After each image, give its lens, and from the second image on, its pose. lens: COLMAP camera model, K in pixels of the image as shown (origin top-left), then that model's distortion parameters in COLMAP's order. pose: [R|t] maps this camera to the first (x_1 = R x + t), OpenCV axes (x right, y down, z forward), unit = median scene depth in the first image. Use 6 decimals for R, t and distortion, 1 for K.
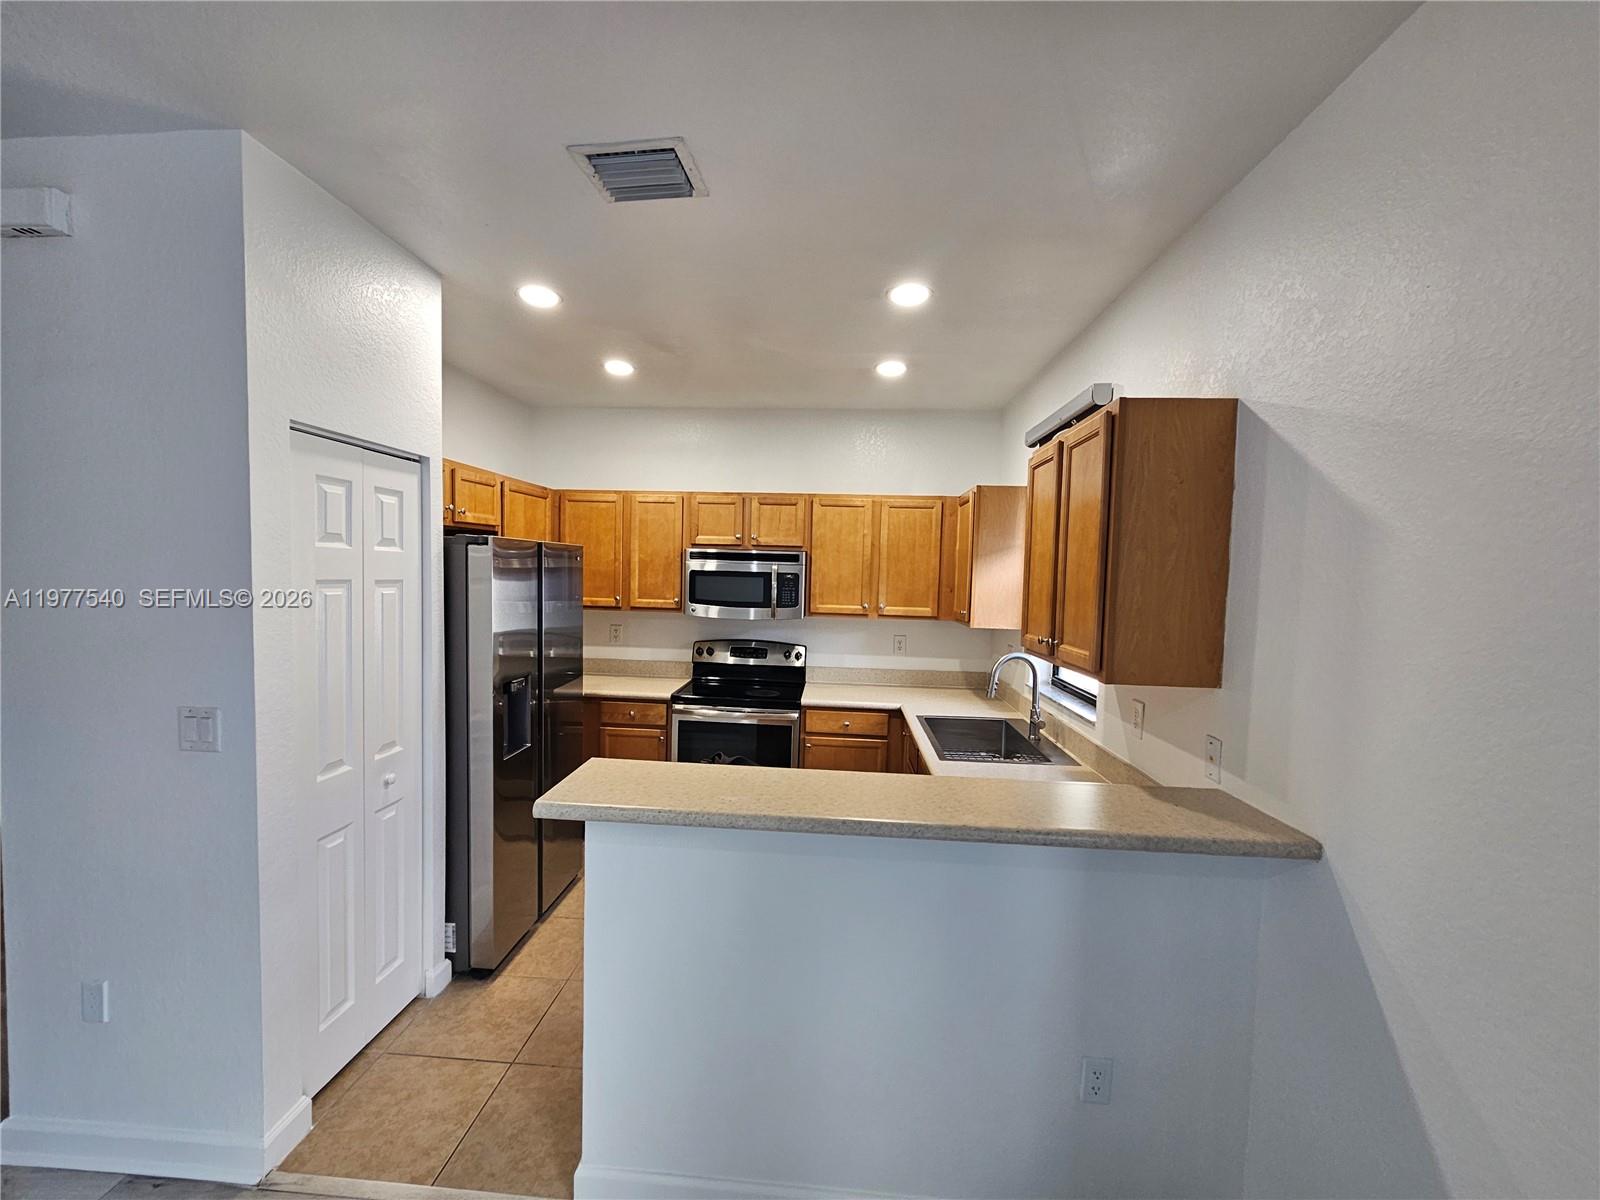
lens RADIAL K [[656.4, 0, 789.1], [0, 656.4, 608.6], [0, 0, 1]] dist [-0.002680, 0.000792]
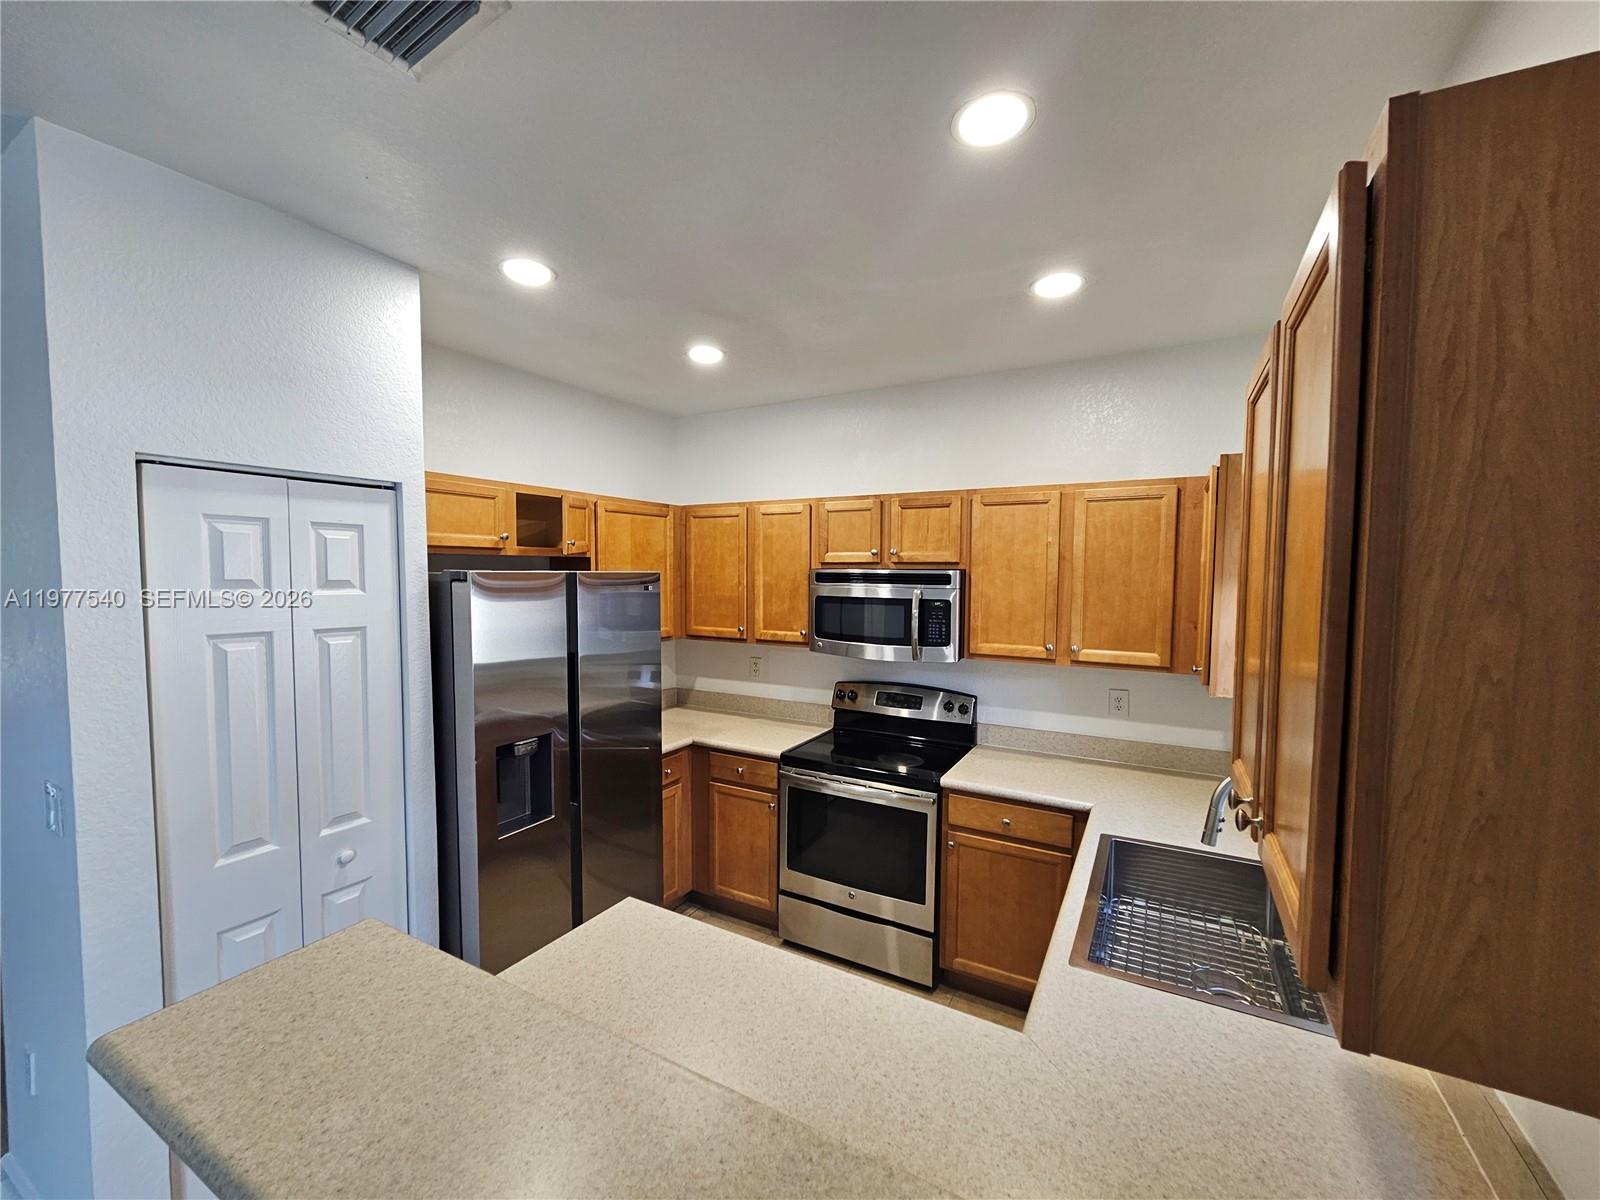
lens RADIAL K [[656.4, 0, 789.1], [0, 656.4, 608.6], [0, 0, 1]] dist [-0.002680, 0.000792]
pose [[0.902040, 0.003876, -0.431635, 0.165643], [-0.007125, 0.999957, -0.005909, -0.038199], [0.431593, 0.008406, 0.902029, 0.264629]]
